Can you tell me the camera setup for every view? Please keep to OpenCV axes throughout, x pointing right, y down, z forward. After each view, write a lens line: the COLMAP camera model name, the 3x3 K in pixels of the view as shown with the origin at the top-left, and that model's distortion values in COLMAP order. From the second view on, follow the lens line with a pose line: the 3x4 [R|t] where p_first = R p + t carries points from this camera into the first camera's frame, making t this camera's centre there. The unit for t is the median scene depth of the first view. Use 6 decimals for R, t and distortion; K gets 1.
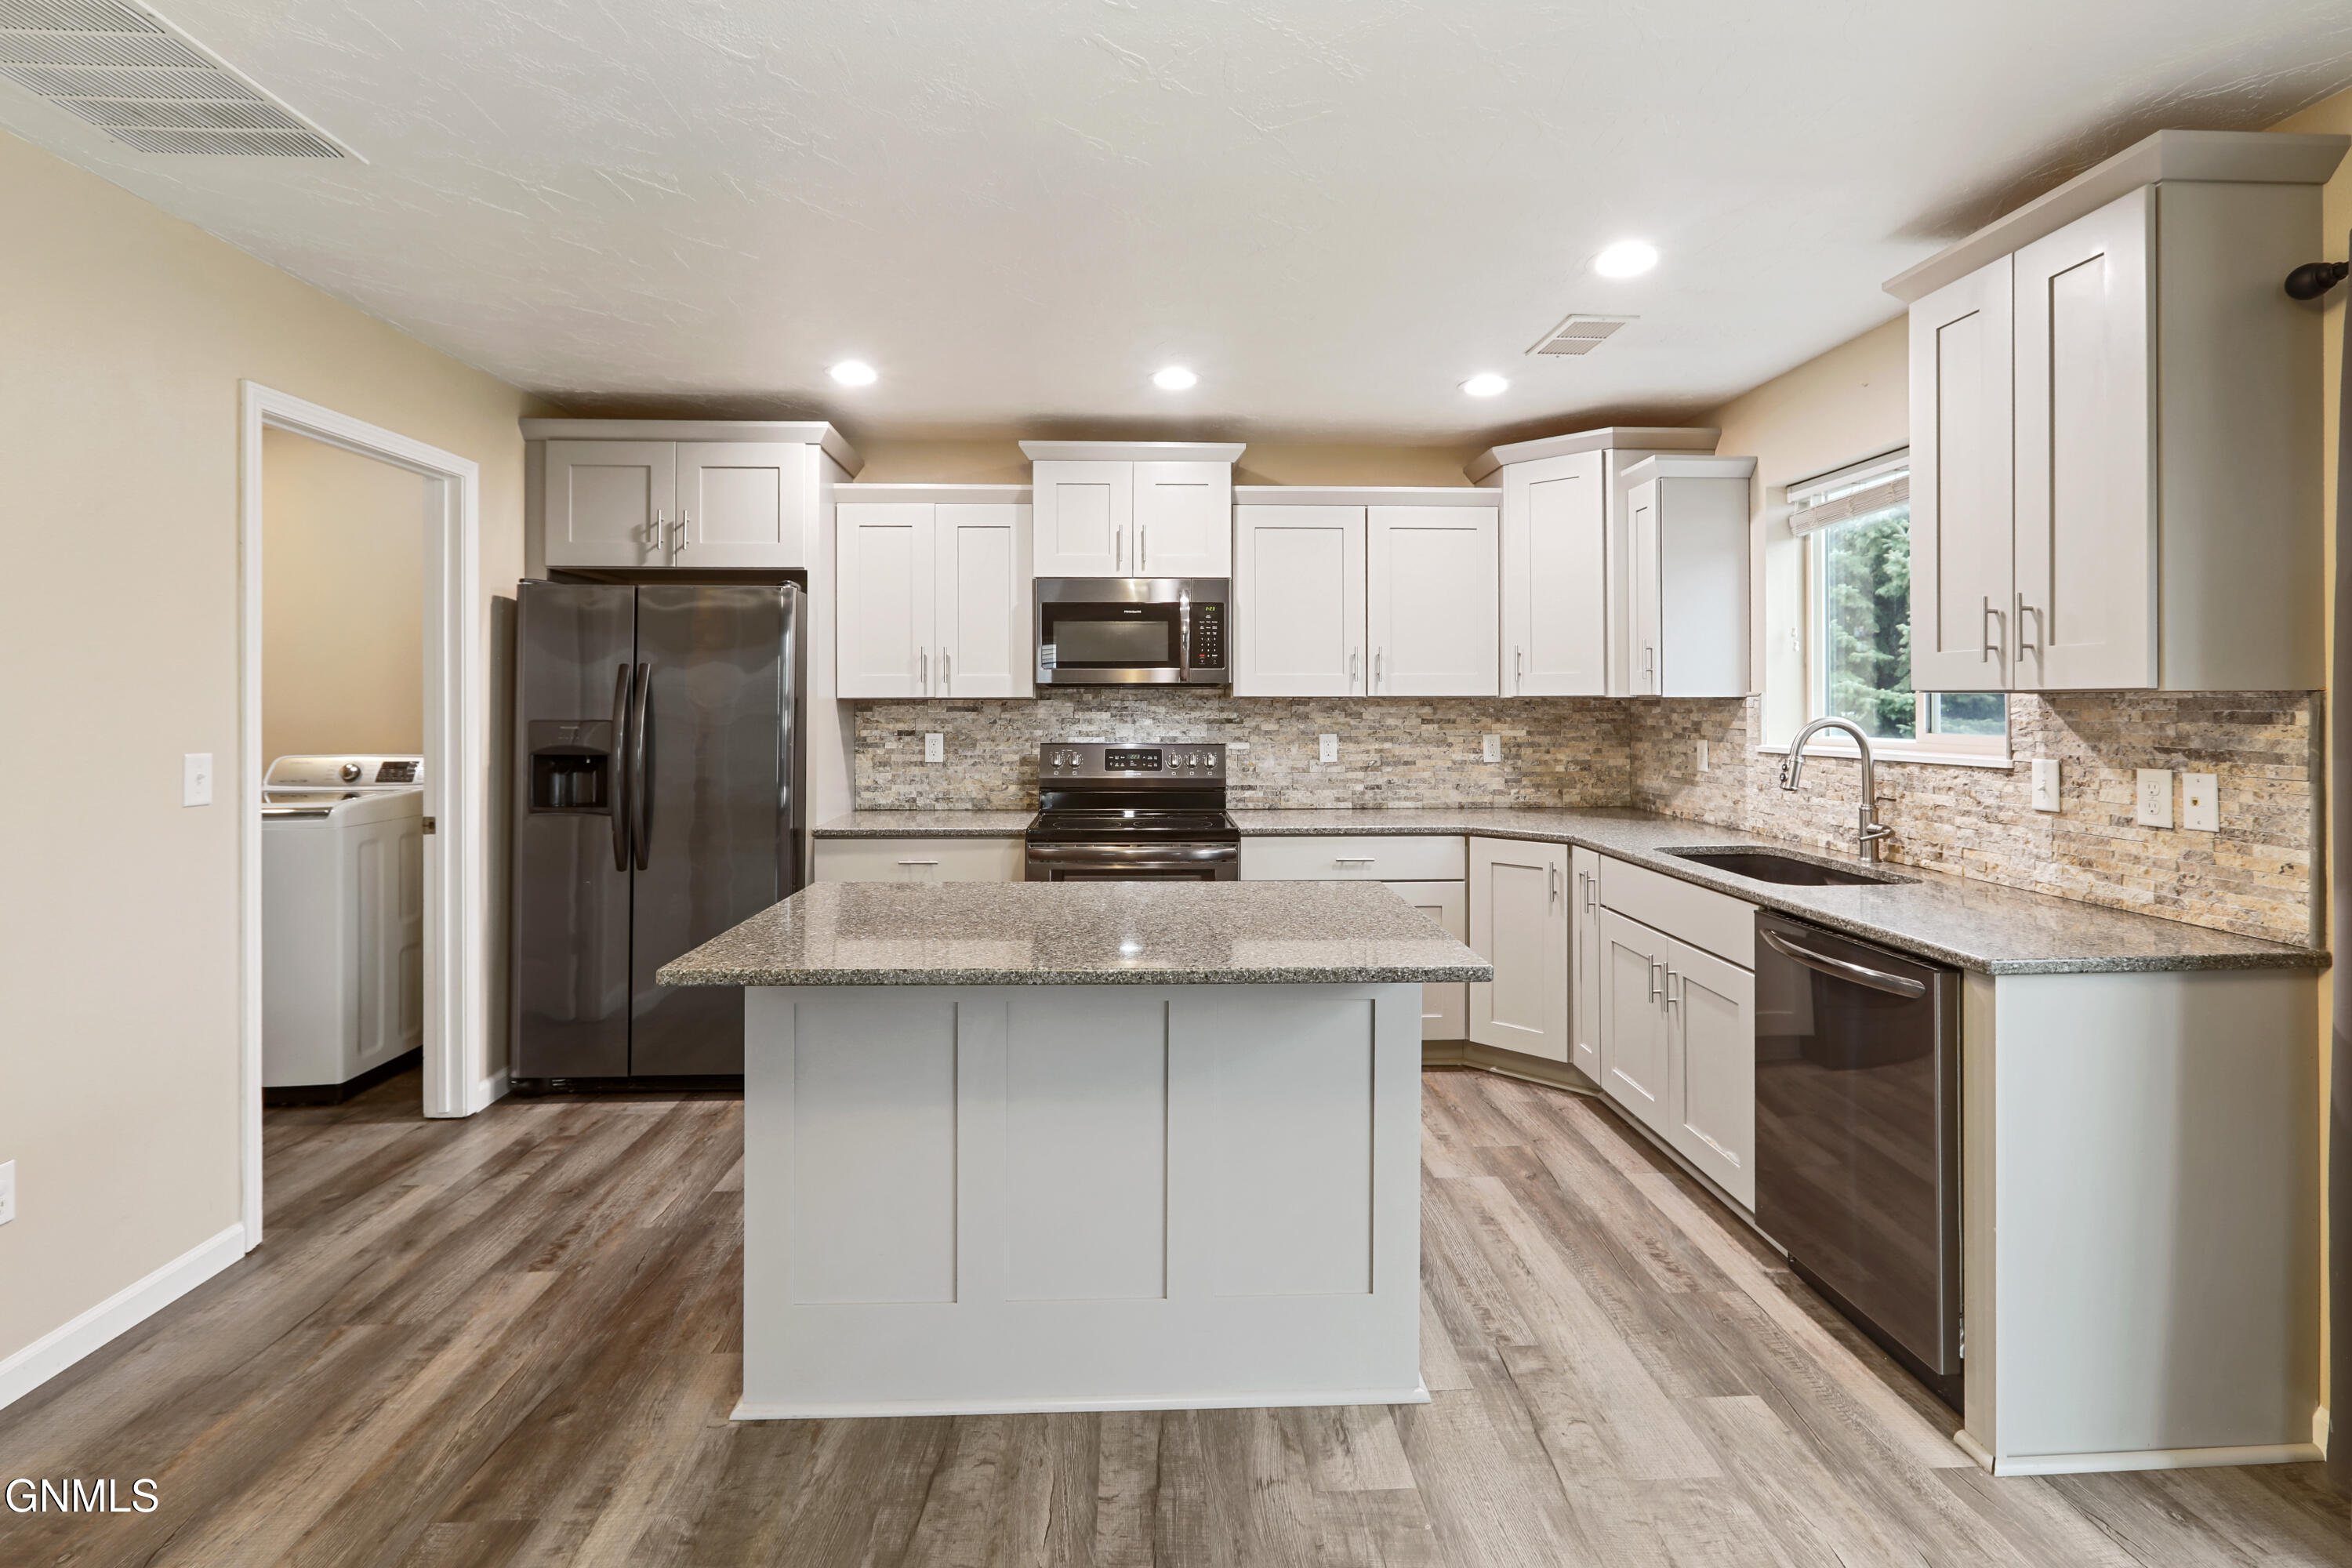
lens RADIAL K [[1094.8, 0, 1177.1], [0, 1094.8, 698.1], [0, 0, 1]] dist [-0.002877, -0.000614]
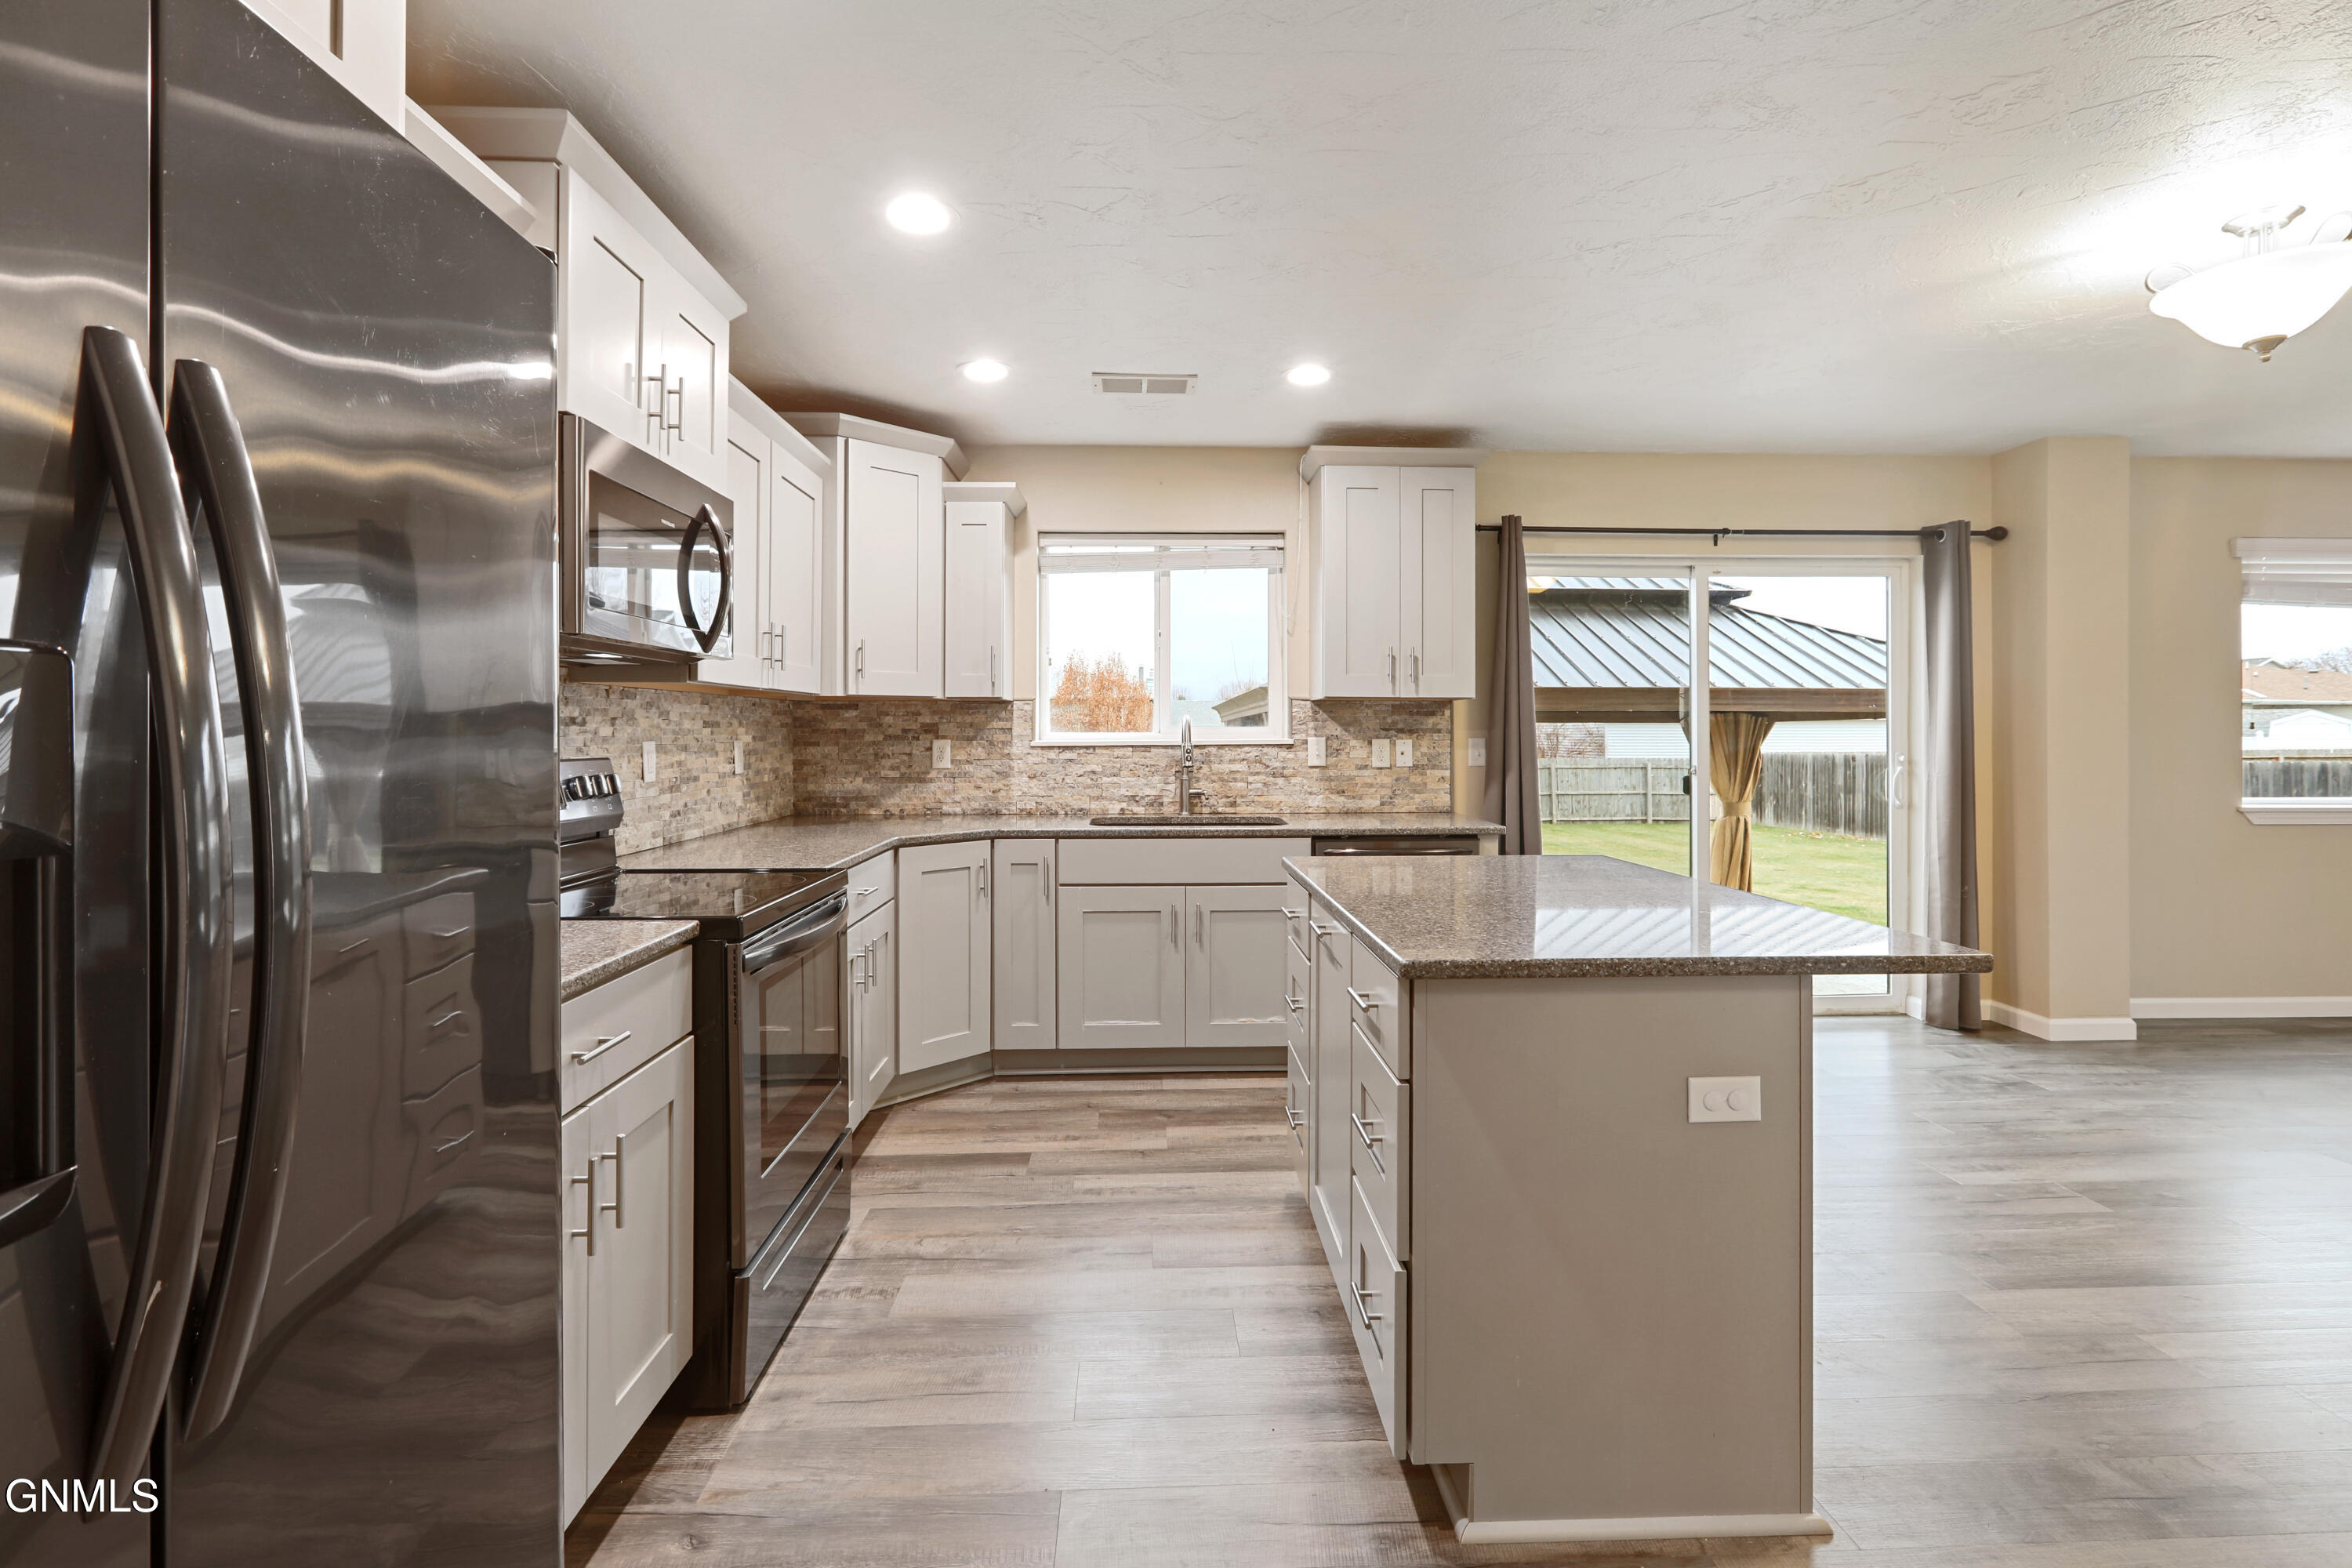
lens RADIAL K [[1096.1, 0, 1174.7], [0, 1096.1, 732.9], [0, 0, 1]] dist [-0.048706, 0.041929]
pose [[0.002138, -0.000468, 0.999998, -0.748718], [-0.003050, 0.999995, 0.000474, 0.036249], [-0.999993, -0.003051, 0.002137, 0.920222]]
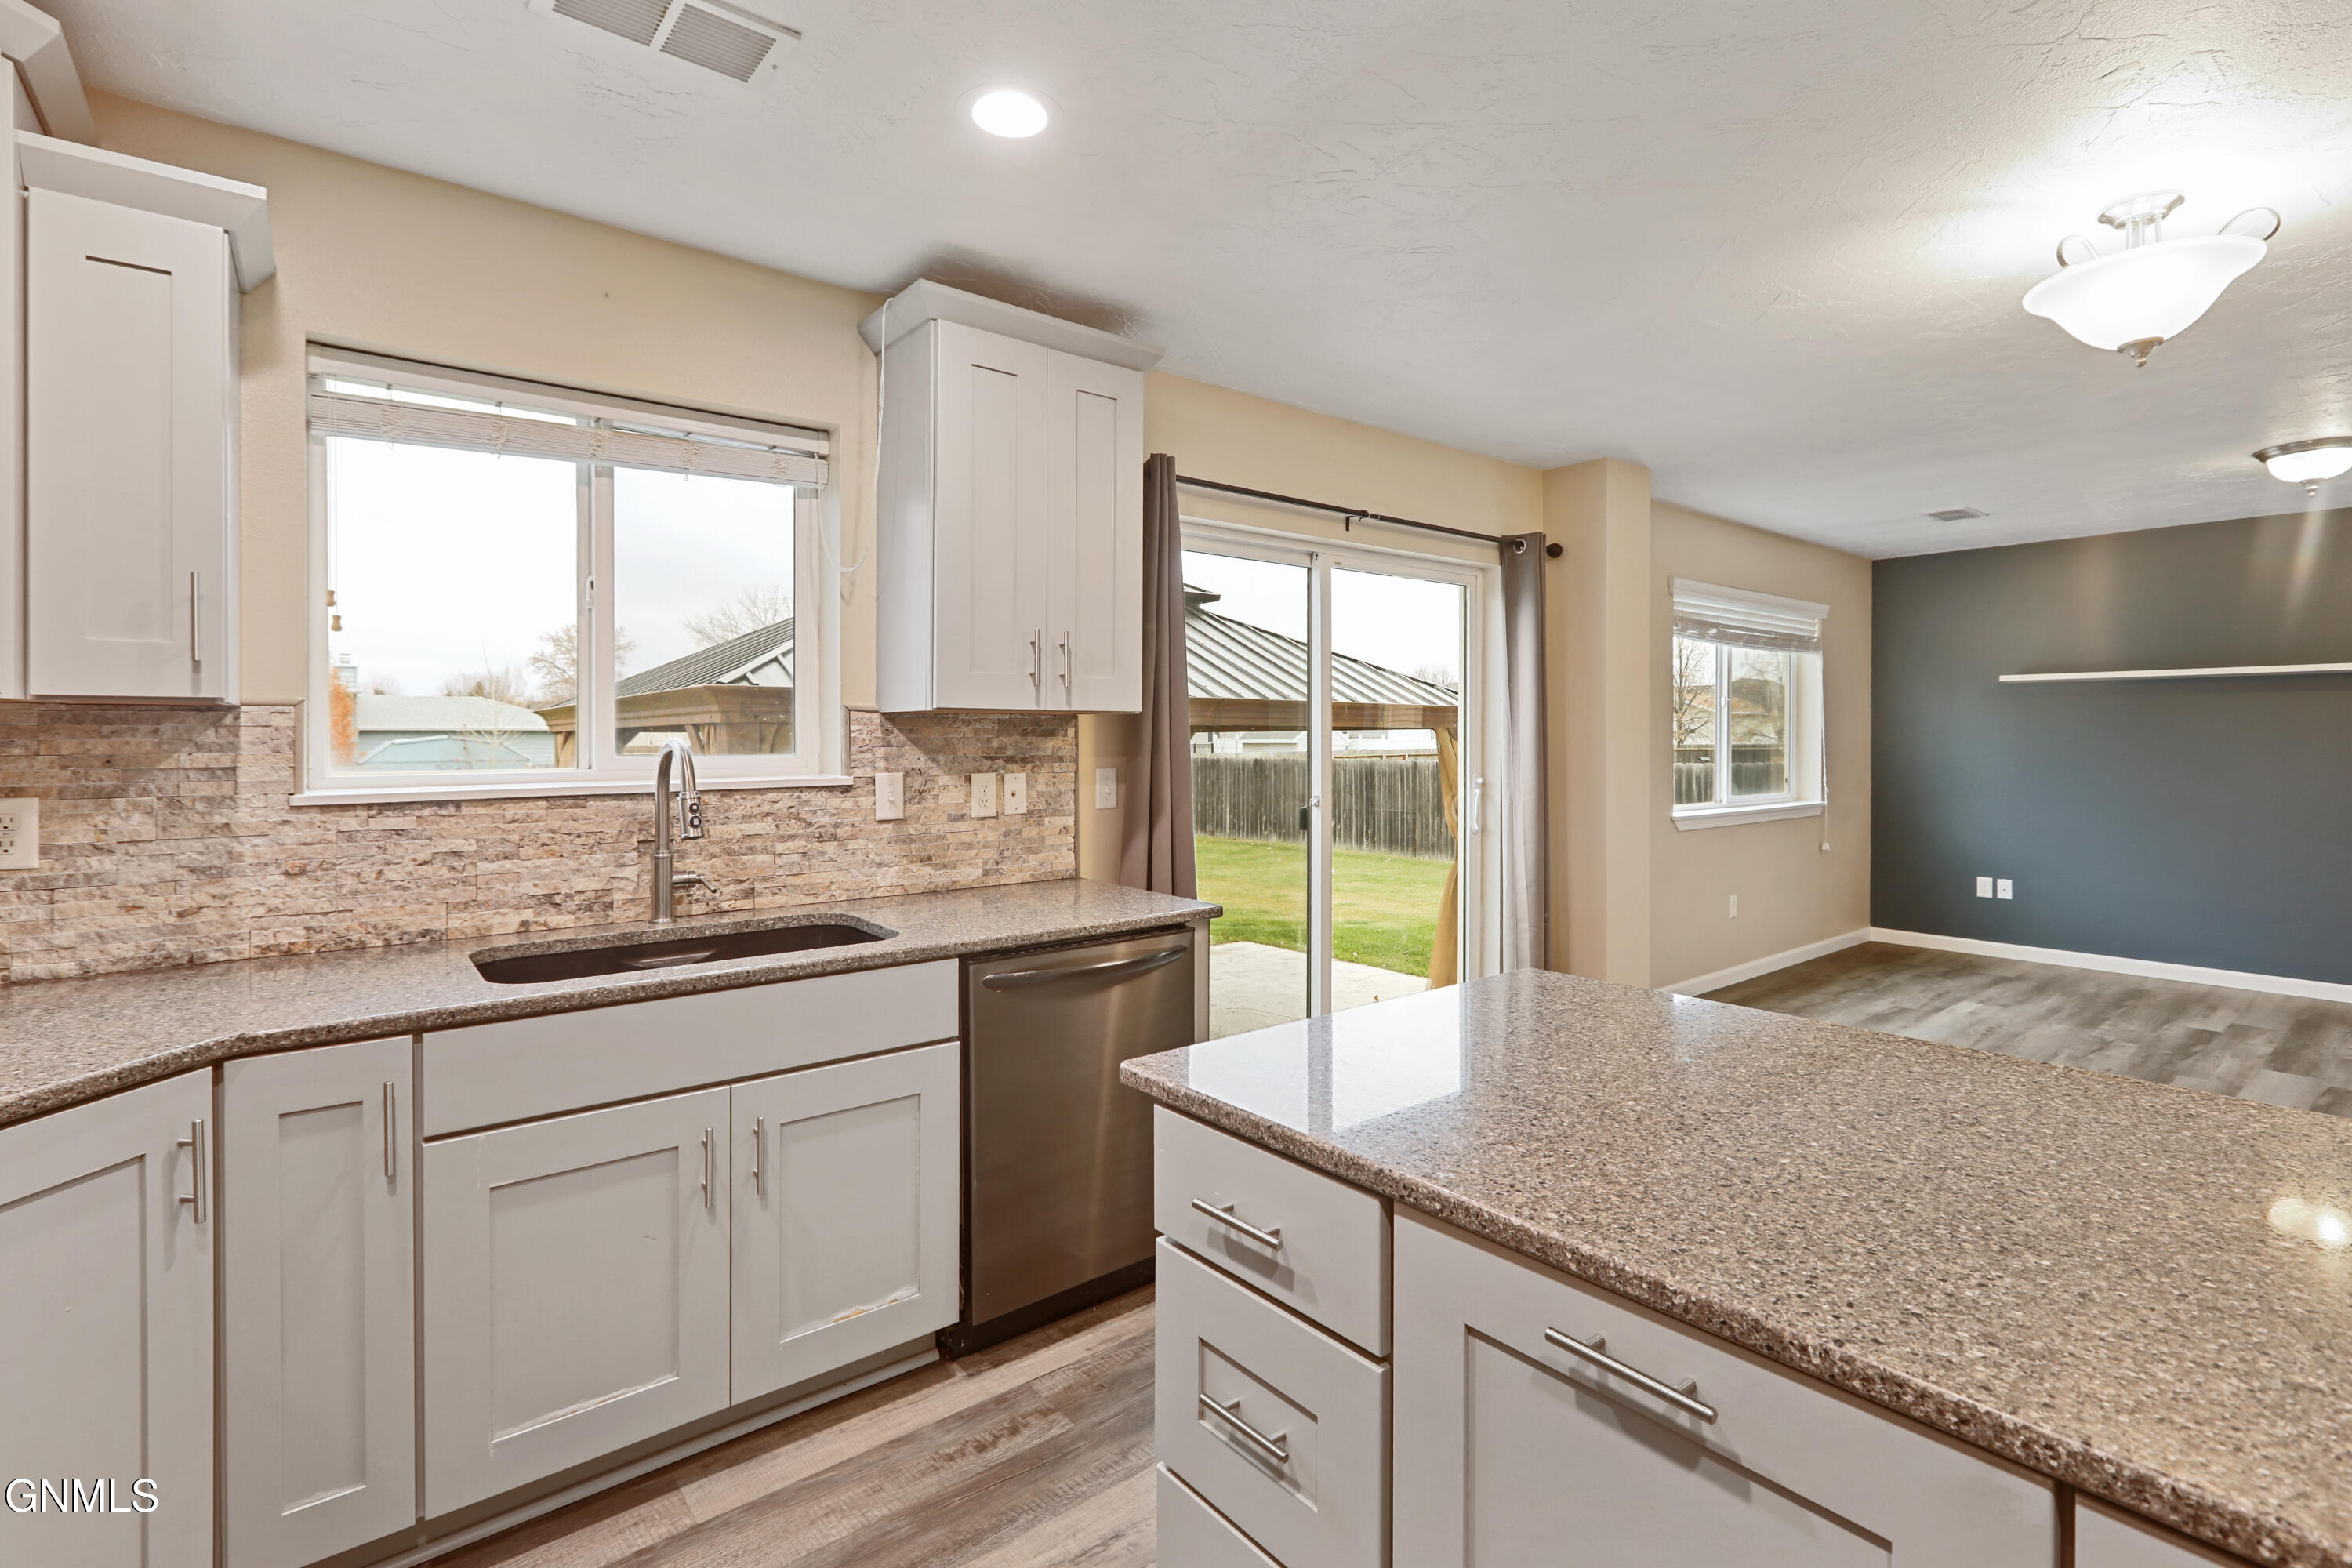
lens RADIAL K [[1104.2, 0, 1186.8], [0, 1104.2, 741.6], [0, 0, 1]] dist [-0.000858, 0.001491]
pose [[-0.599778, -0.006215, 0.800142, -0.202600], [-0.003080, 0.999980, 0.005458, 0.013180], [-0.800161, 0.000809, -0.599785, 1.067824]]
